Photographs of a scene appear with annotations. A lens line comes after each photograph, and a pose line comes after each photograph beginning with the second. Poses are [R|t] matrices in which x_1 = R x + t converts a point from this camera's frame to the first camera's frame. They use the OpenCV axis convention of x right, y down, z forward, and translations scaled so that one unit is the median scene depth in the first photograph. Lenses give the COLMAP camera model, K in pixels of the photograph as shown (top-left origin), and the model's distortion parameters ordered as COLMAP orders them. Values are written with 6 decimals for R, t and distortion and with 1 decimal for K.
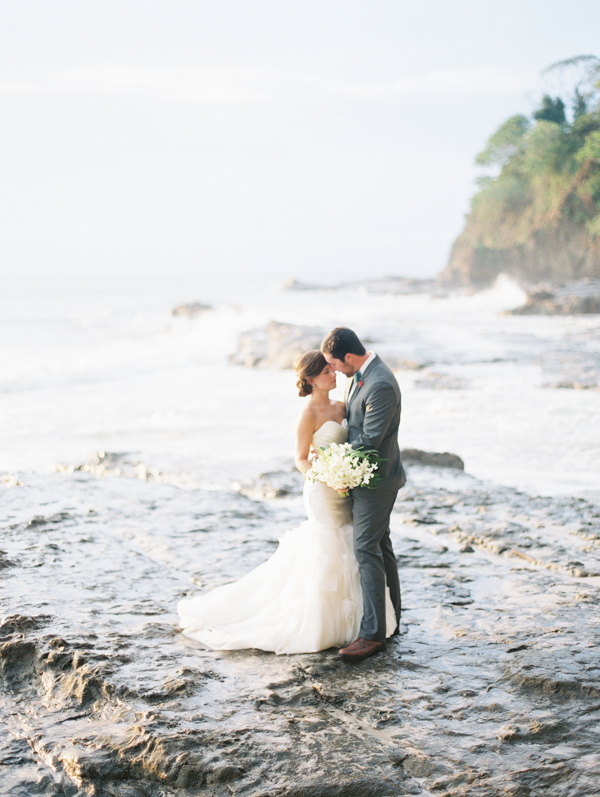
lens RADIAL K [[1439.6, 0, 303.0], [0, 1439.6, 402.9], [0, 0, 1]] dist [-0.208399, 0.000000]
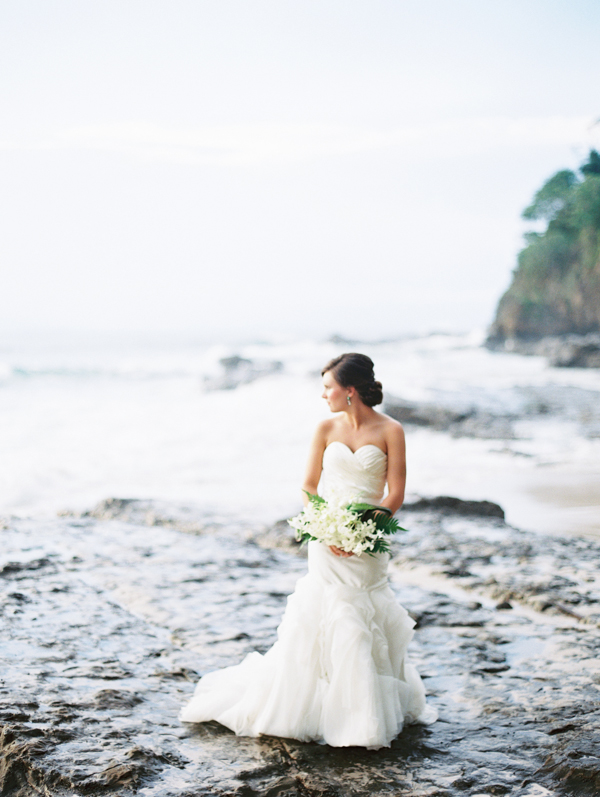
lens RADIAL K [[1439.6, 0, 296.4], [0, 1439.6, 392.5], [0, 0, 1]] dist [-0.208399, 0.000000]
pose [[0.999303, 0.006343, -0.036791, 0.023318], [-0.008104, 0.998819, -0.047909, 0.018820], [0.036443, 0.048174, 0.998174, 0.153705]]
